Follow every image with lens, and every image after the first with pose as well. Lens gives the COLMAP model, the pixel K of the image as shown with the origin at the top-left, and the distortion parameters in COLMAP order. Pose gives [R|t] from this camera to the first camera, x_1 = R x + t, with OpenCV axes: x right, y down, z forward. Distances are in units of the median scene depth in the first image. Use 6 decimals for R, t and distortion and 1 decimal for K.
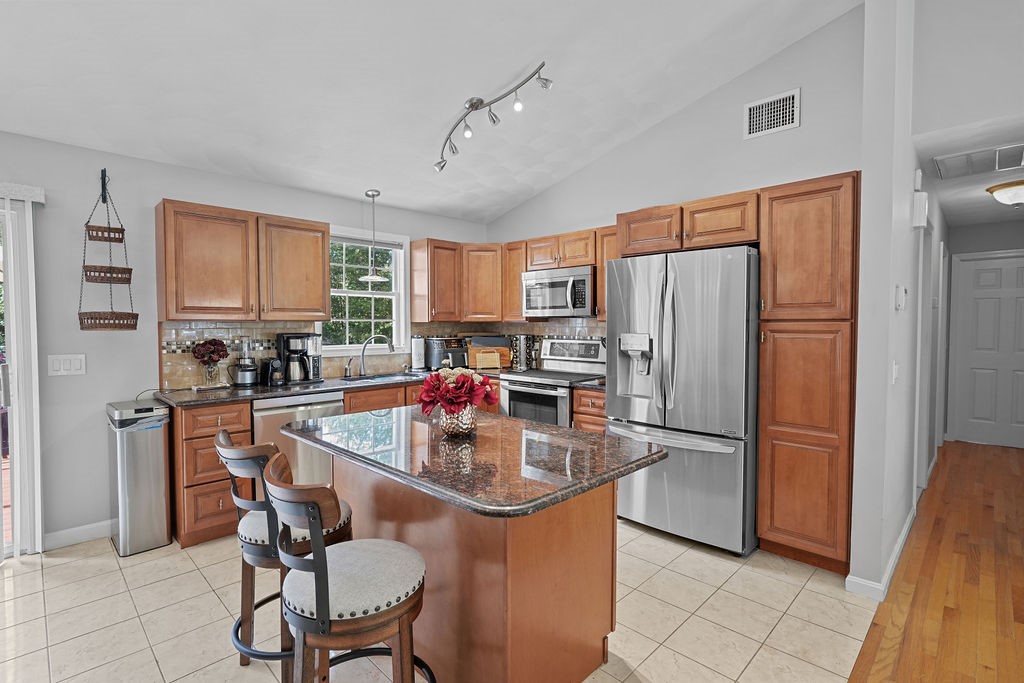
lens RADIAL K [[487.1, 0, 508.3], [0, 487.1, 334.4], [0, 0, 1]] dist [-0.004545, 0.002384]
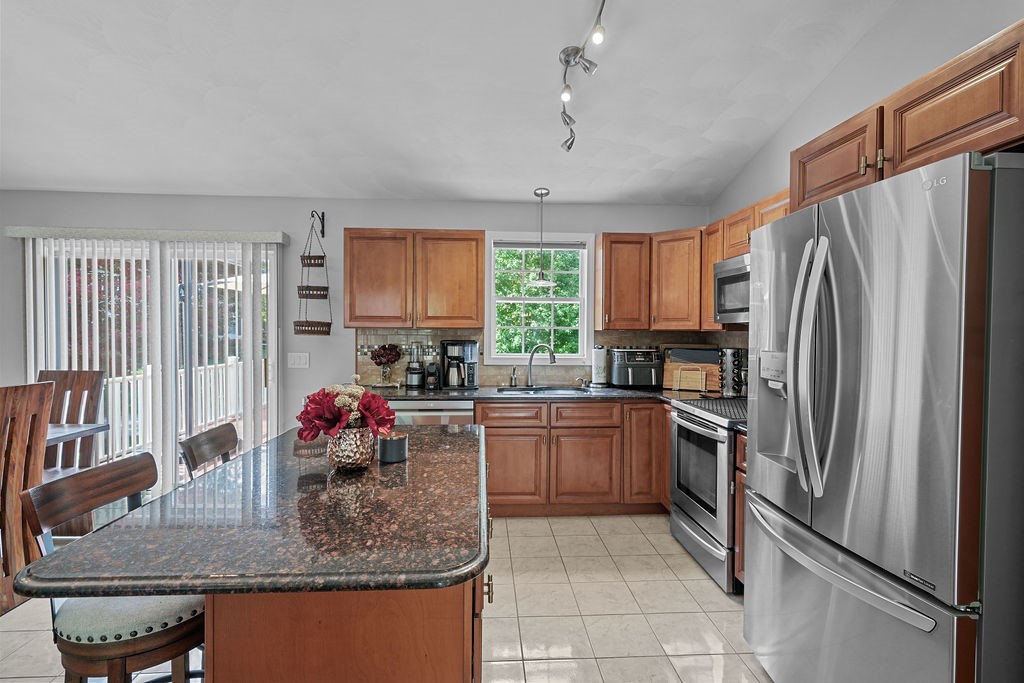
lens RADIAL K [[487.1, 0, 509.8], [0, 487.1, 335.8], [0, 0, 1]] dist [-0.004545, 0.002384]
pose [[0.744689, 0.012249, -0.667299, 0.343982], [-0.021777, 0.999745, -0.005951, -0.008192], [0.667057, 0.018963, 0.744766, 0.304560]]
